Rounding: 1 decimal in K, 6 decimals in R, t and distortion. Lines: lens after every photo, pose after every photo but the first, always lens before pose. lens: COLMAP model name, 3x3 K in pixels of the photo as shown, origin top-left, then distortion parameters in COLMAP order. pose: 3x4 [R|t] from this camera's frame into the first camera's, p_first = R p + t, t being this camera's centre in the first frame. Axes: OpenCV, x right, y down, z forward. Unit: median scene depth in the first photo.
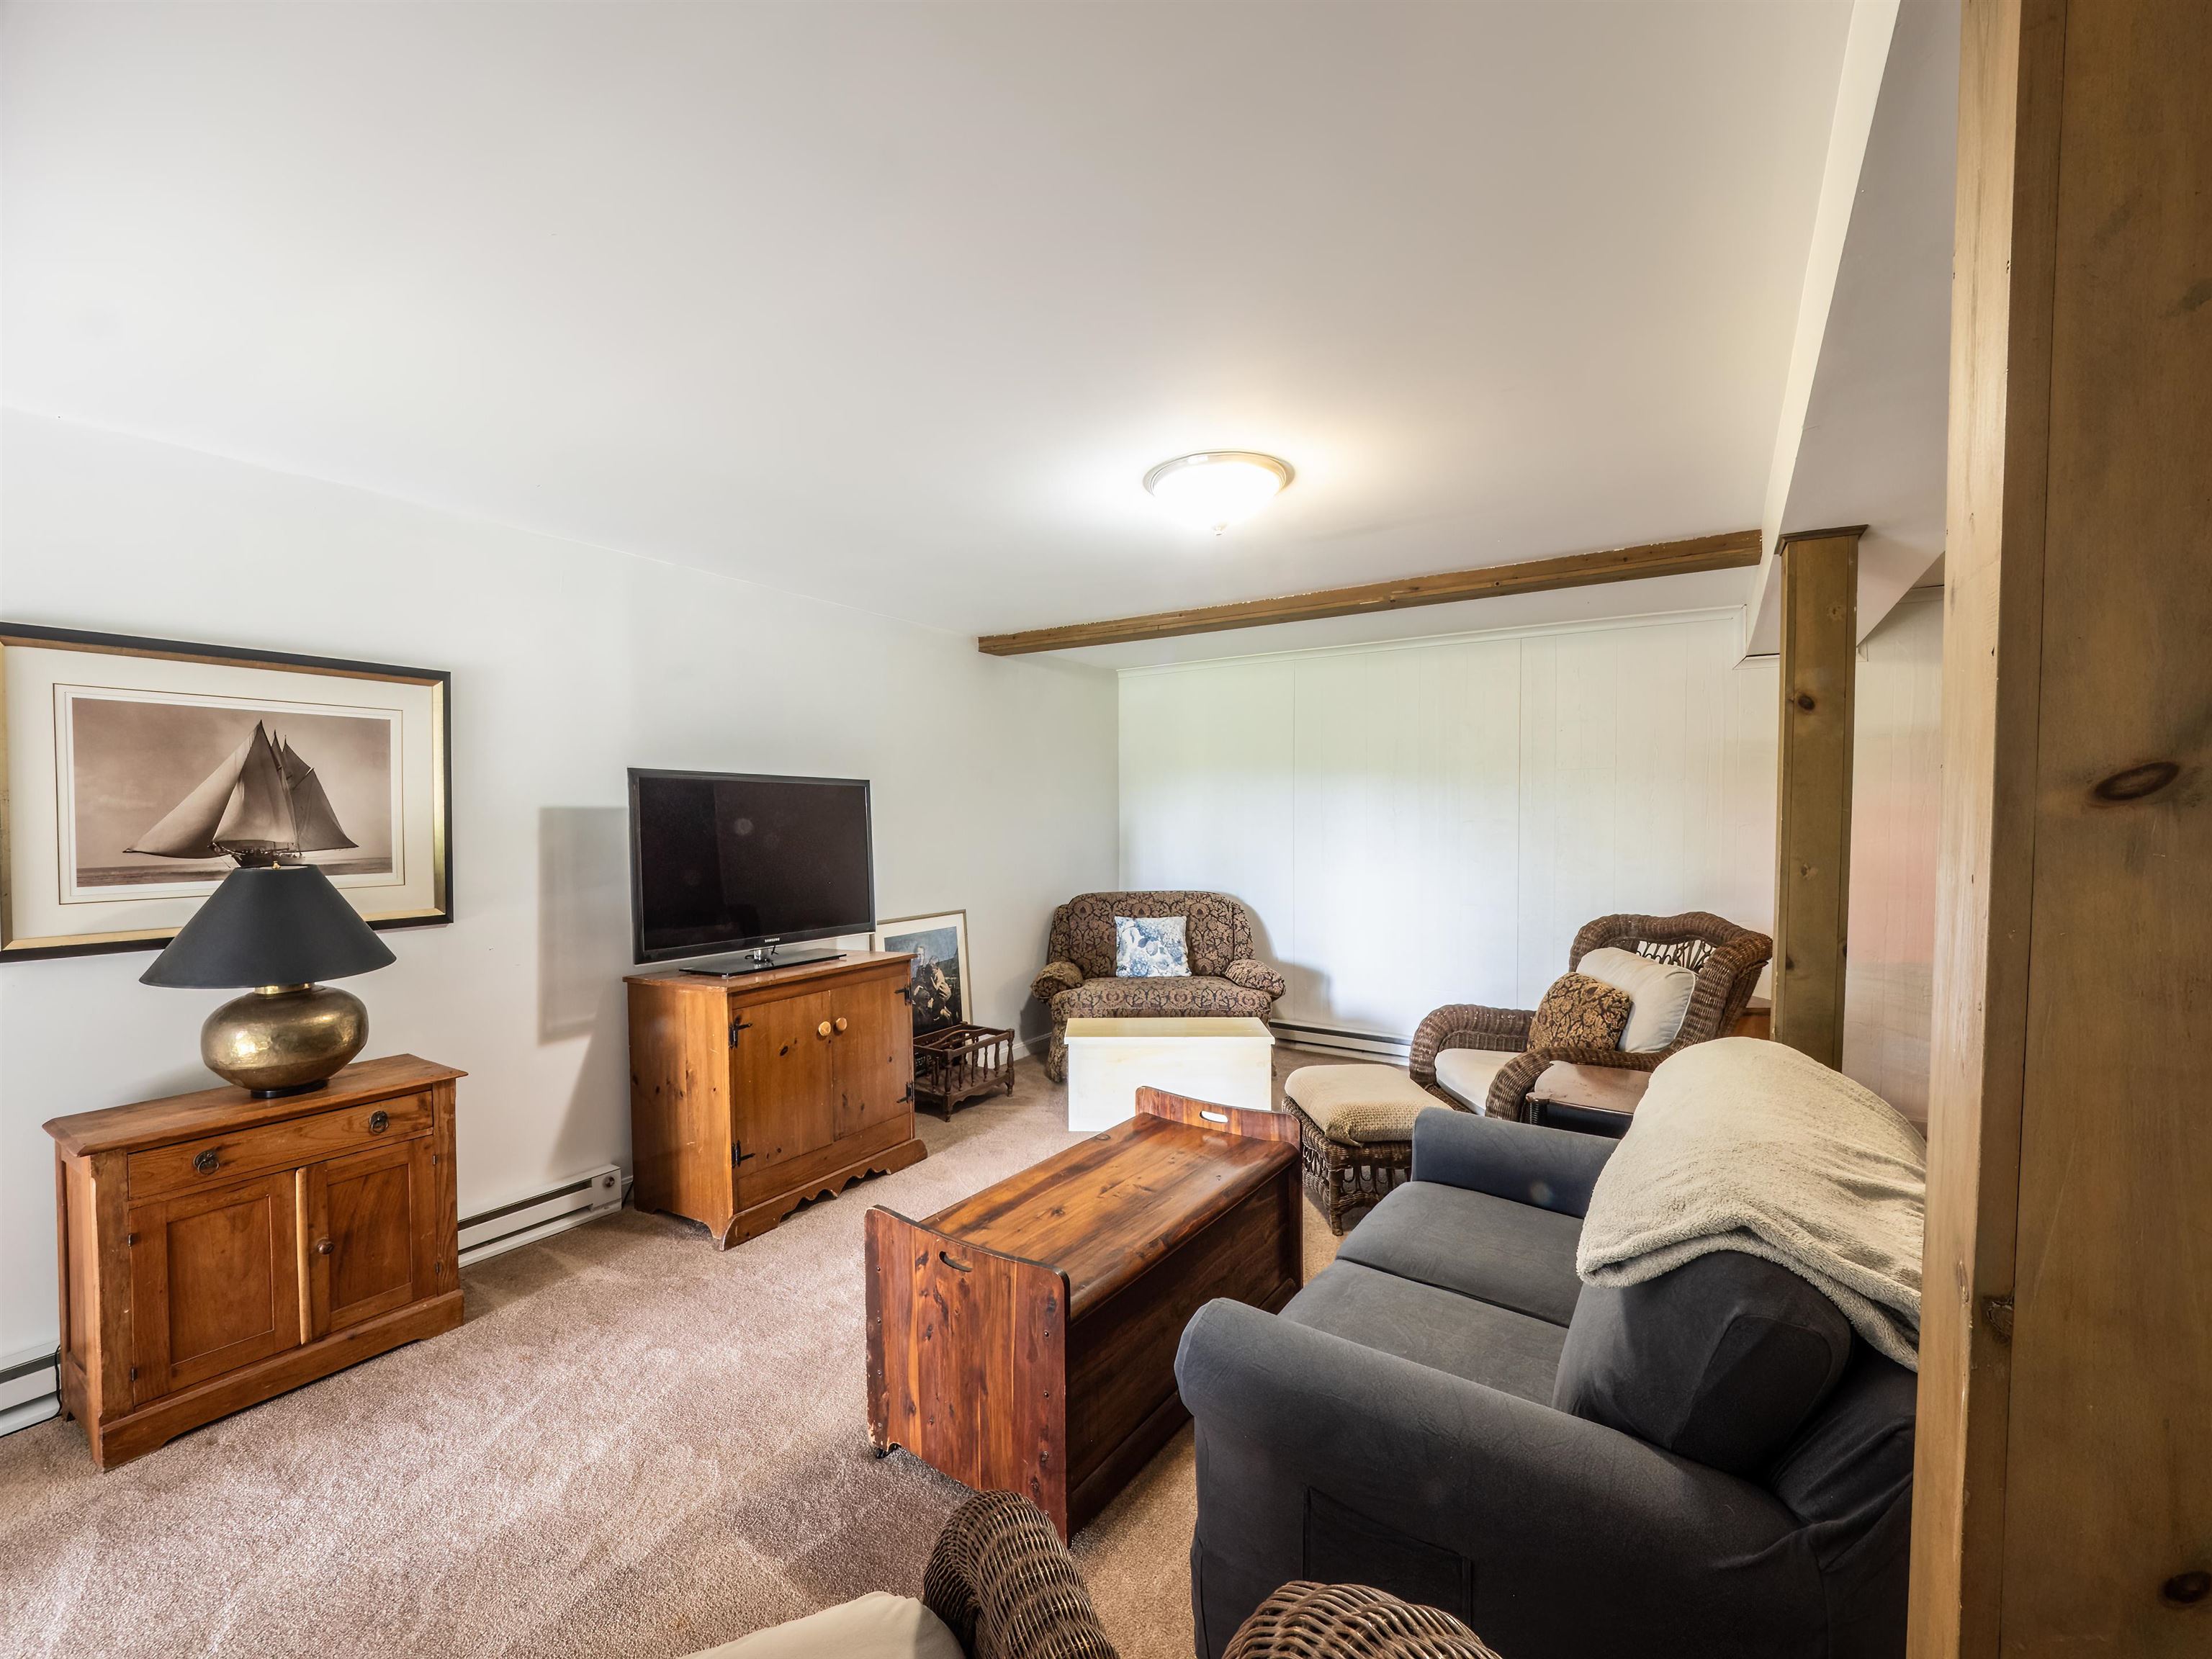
lens RADIAL K [[938.3, 0, 1090.3], [0, 938.3, 829.3], [0, 0, 1]] dist [-0.005036, -0.000307]
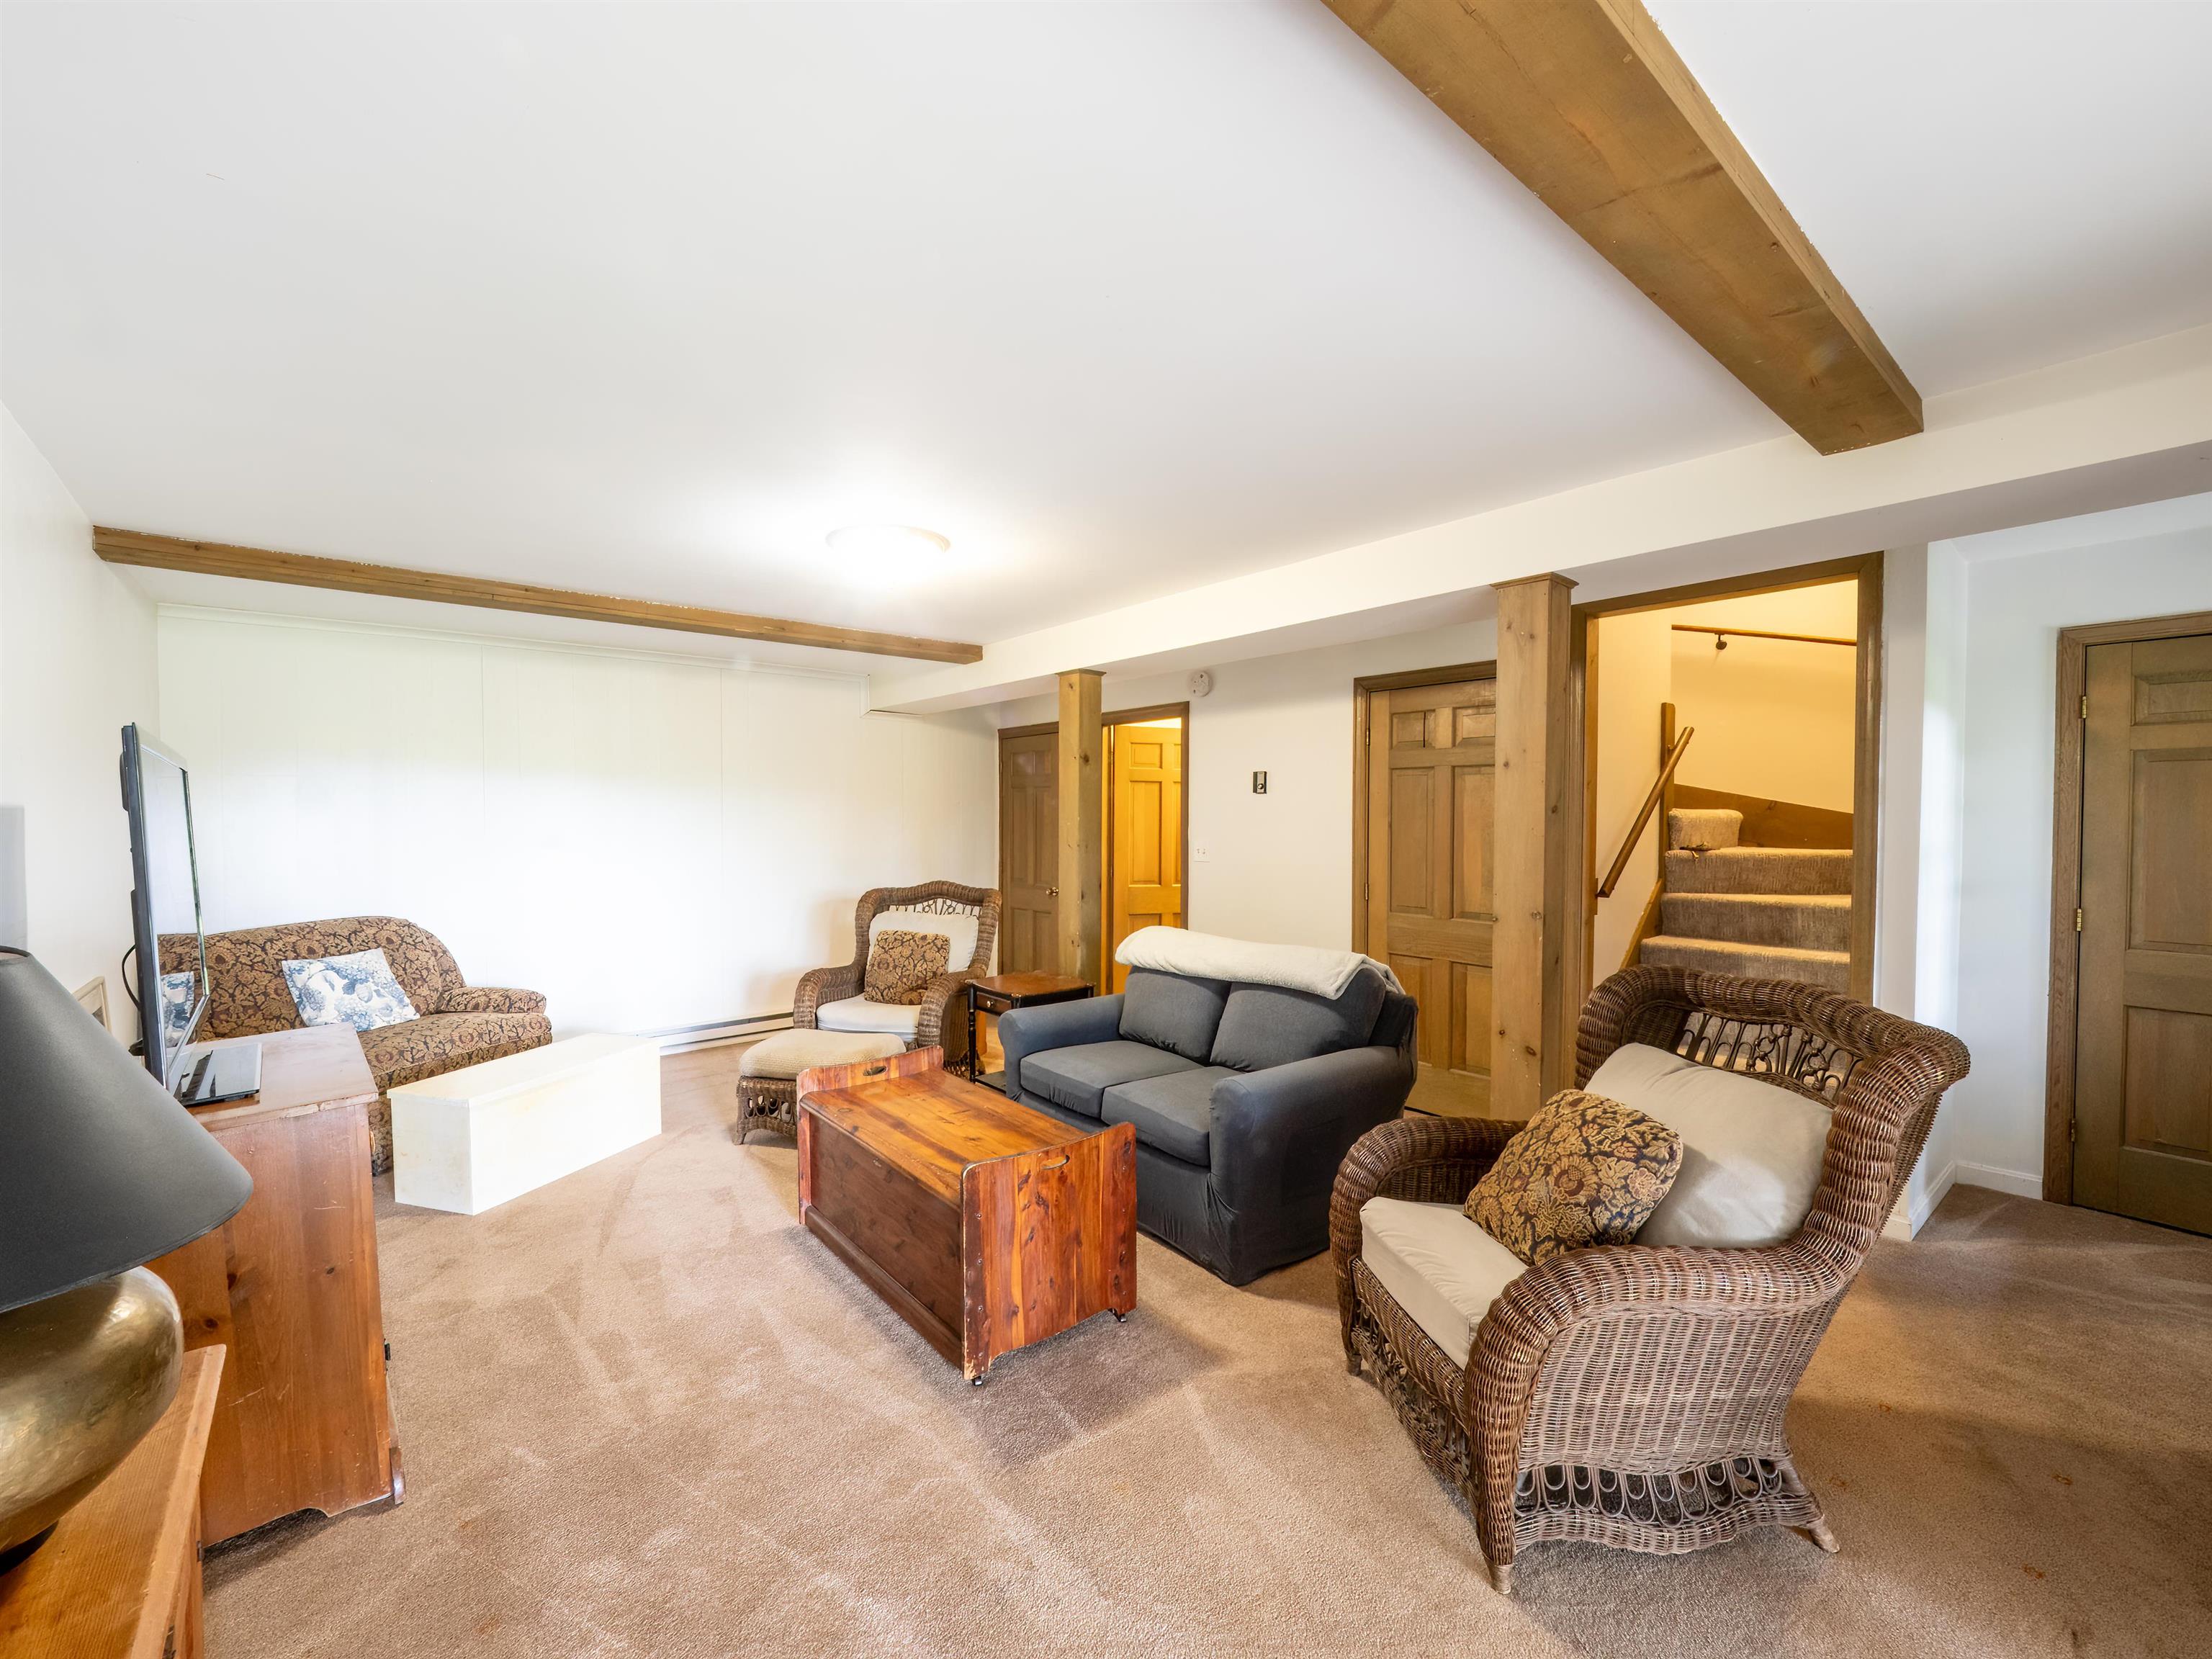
lens RADIAL K [[938.3, 0, 1089.7], [0, 938.3, 832.9], [0, 0, 1]] dist [-0.005036, -0.000307]
pose [[0.300025, -0.019848, 0.953725, -0.999231], [0.020991, 0.999679, 0.014201, -0.005211], [-0.953700, 0.015759, 0.300345, 0.418329]]
